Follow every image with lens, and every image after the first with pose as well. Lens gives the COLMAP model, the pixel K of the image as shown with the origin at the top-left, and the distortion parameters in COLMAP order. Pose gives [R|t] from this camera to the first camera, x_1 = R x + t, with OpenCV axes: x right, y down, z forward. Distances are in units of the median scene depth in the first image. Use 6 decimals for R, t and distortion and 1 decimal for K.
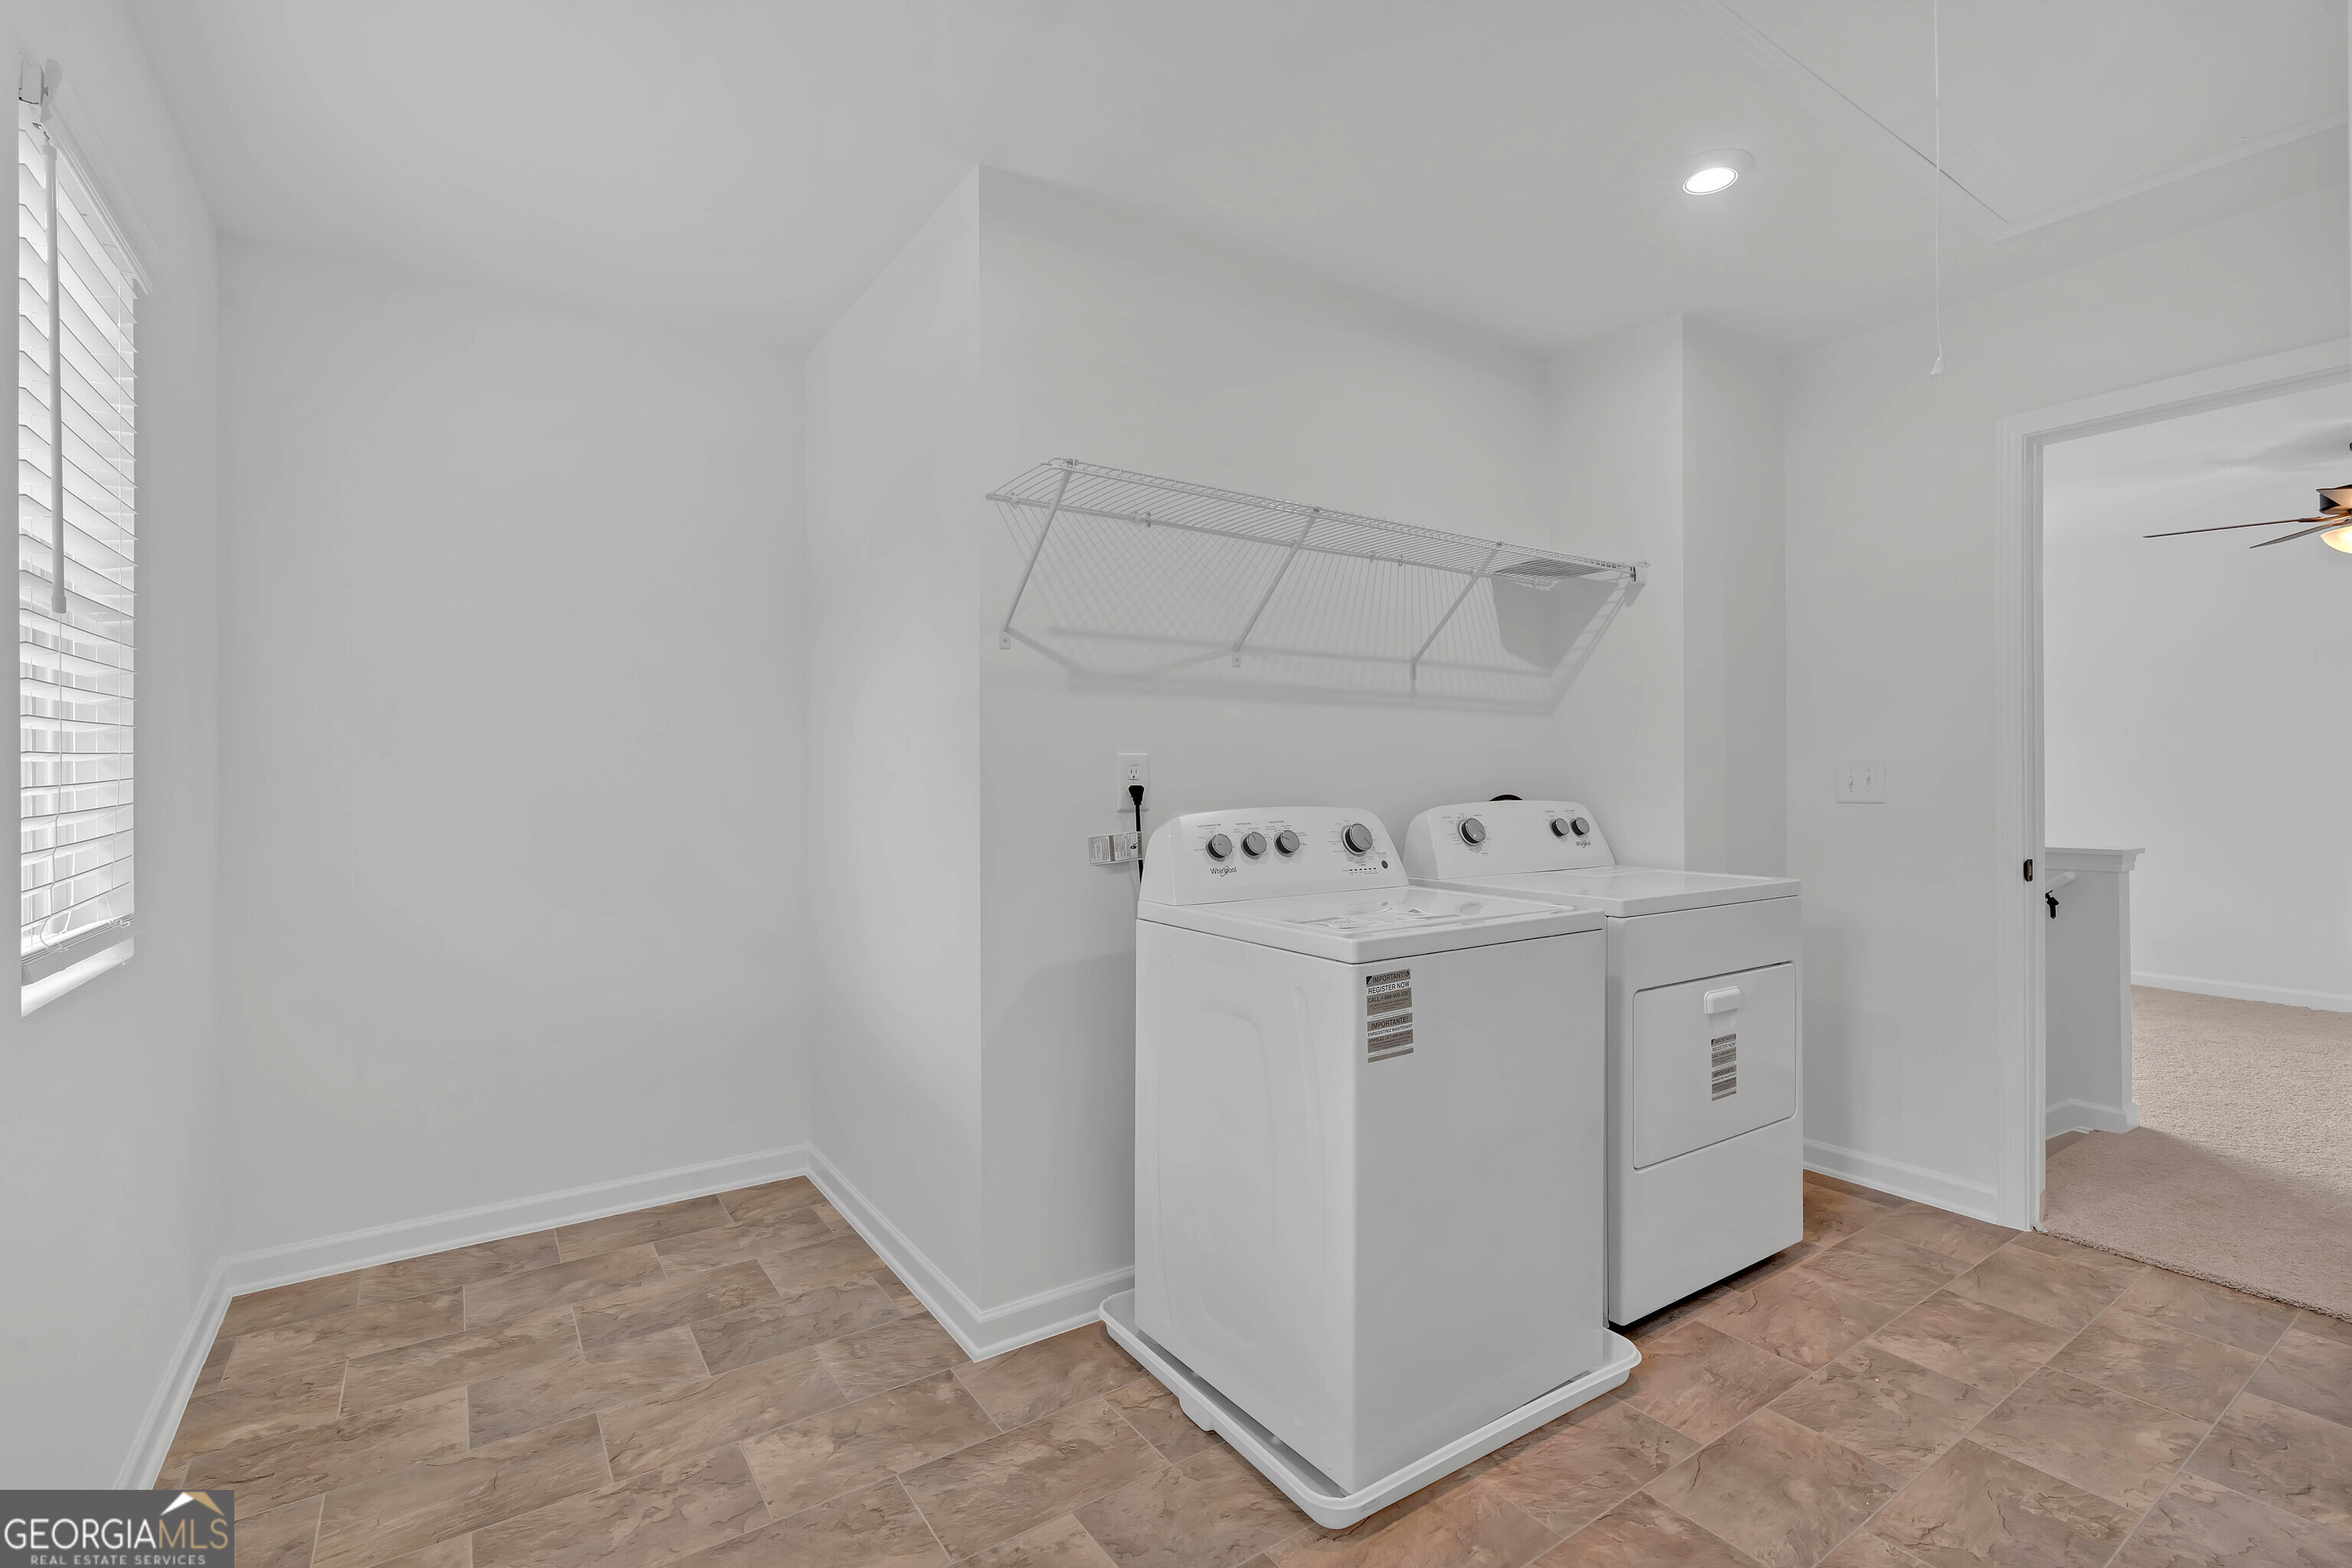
lens RADIAL K [[1054.3, 0, 1172.5], [0, 1054.3, 778.5], [0, 0, 1]] dist [-0.002974, 0.000751]
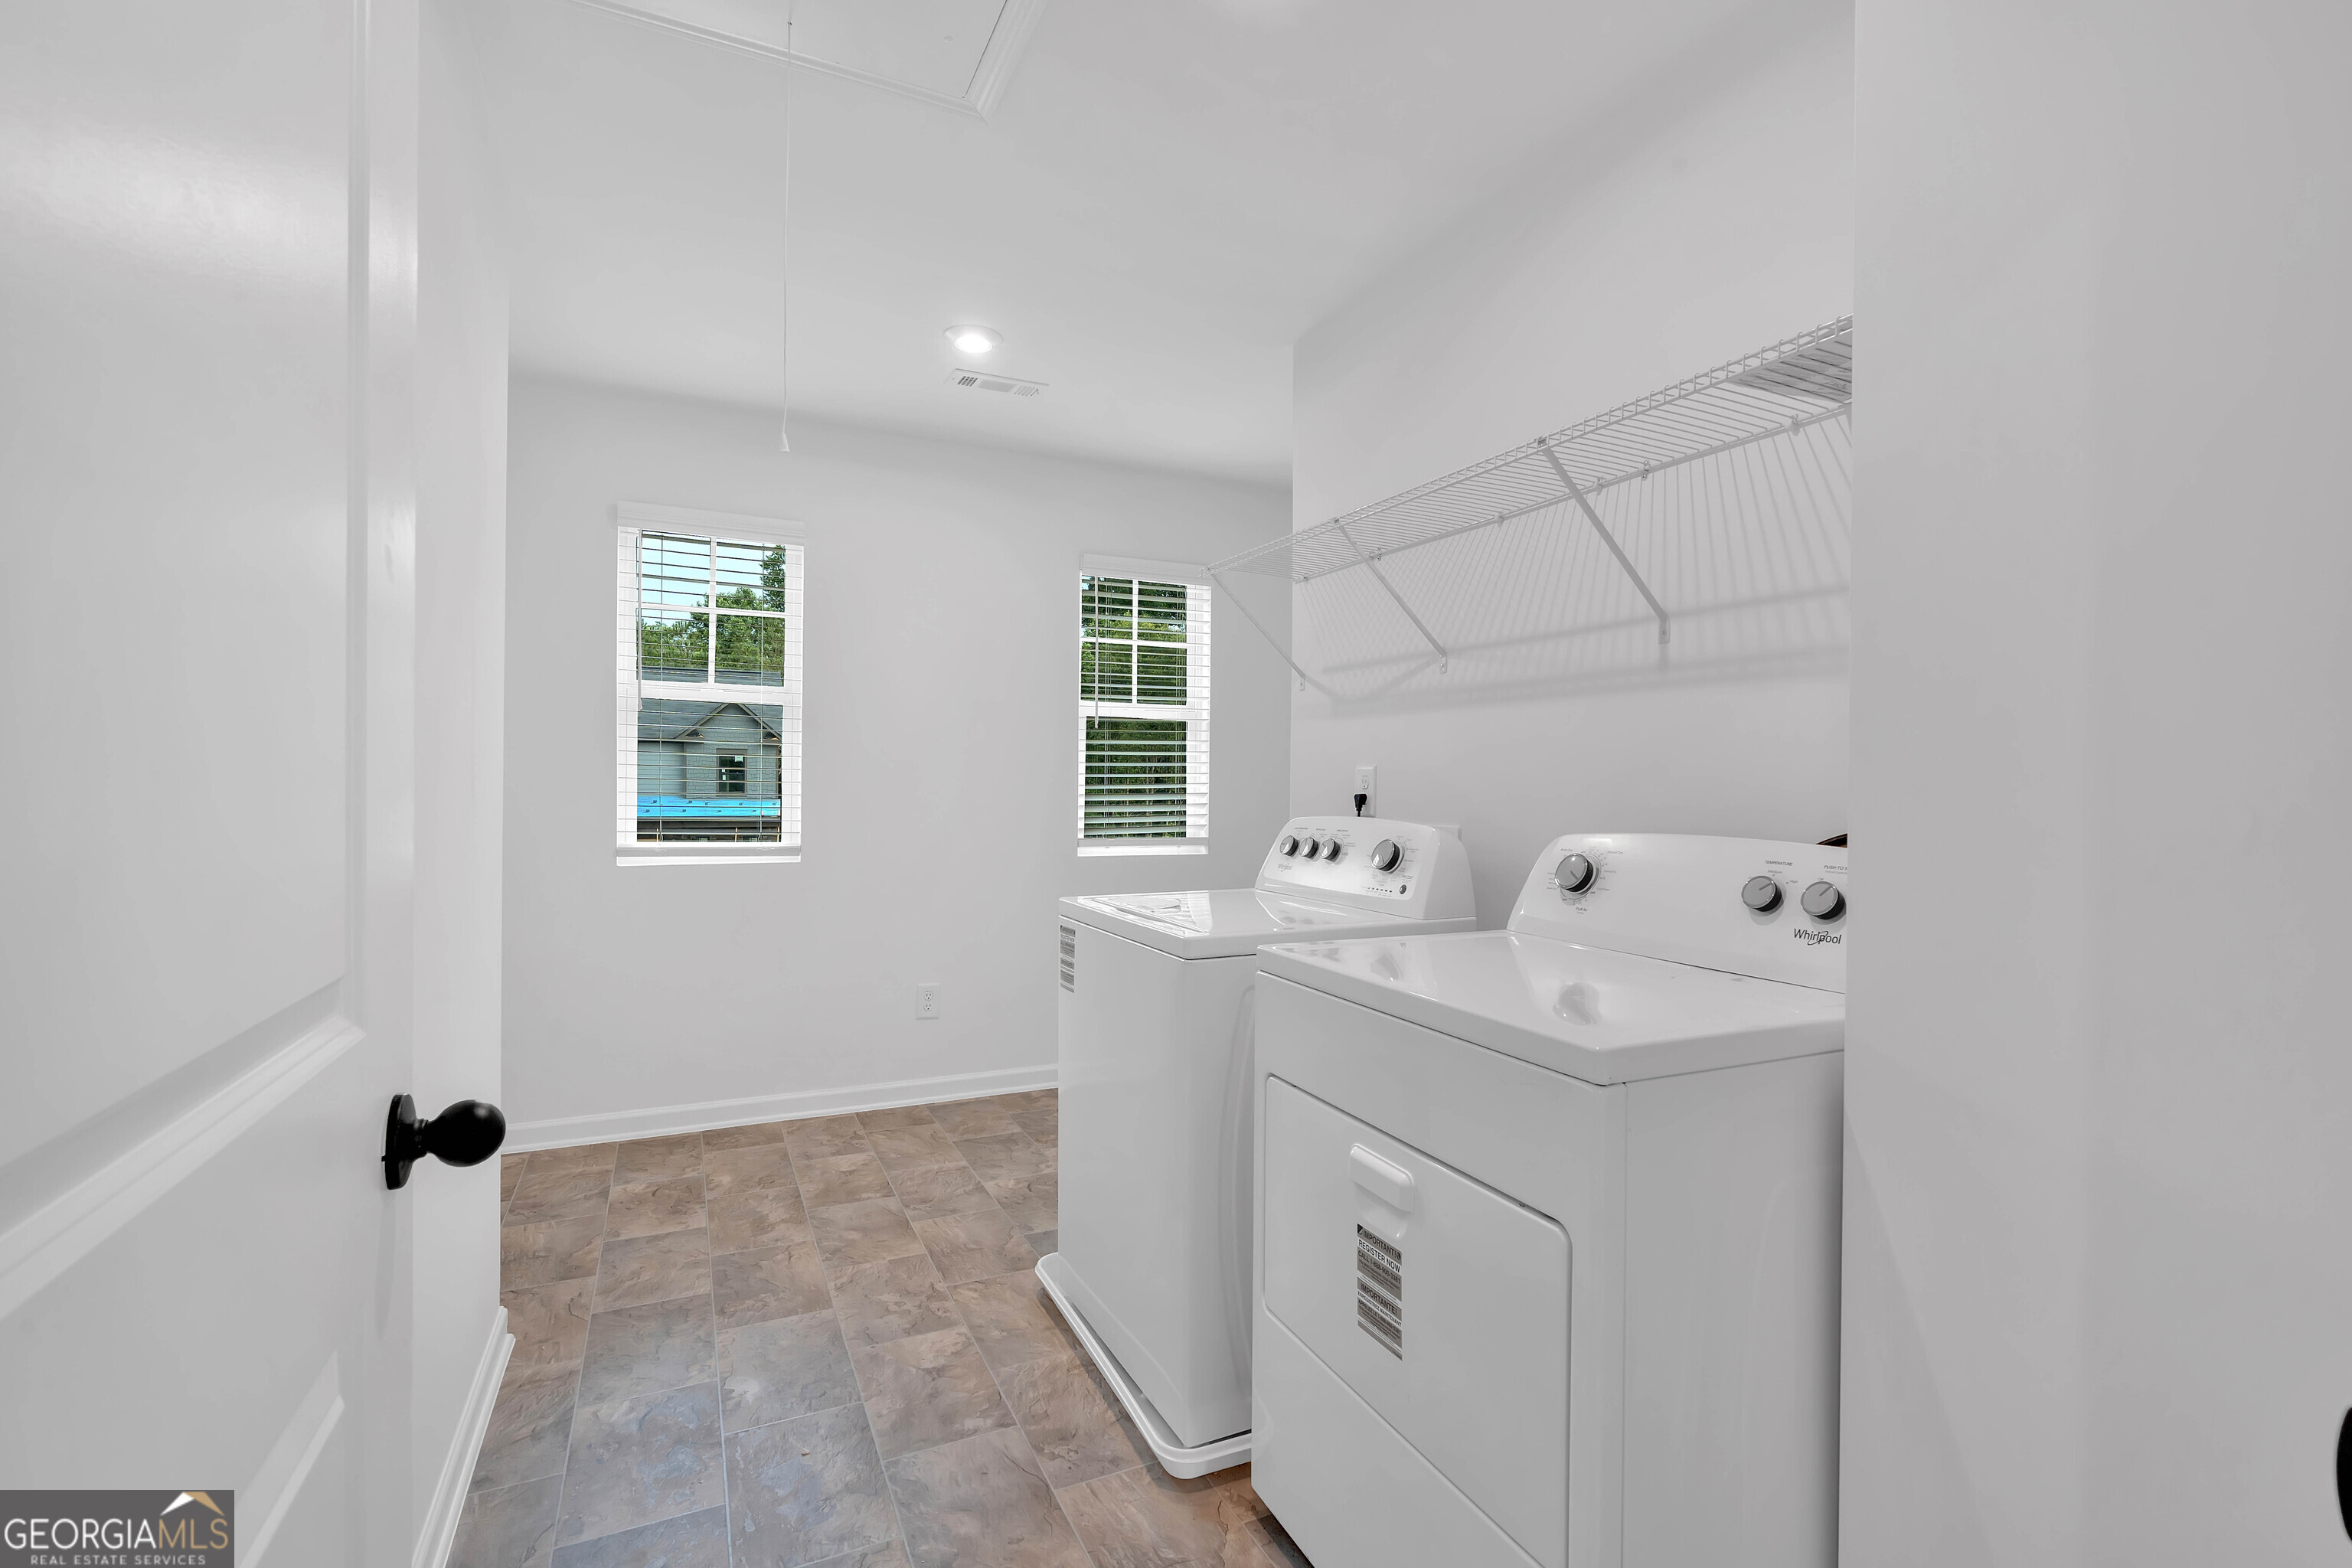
lens RADIAL K [[1054.3, 0, 1172.5], [0, 1054.3, 778.5], [0, 0, 1]] dist [-0.002974, 0.000751]
pose [[-0.153152, 0.001117, -0.988202, 1.766954], [-0.006977, 0.999973, 0.002212, -0.008656], [0.988178, 0.007234, -0.153140, 1.453271]]
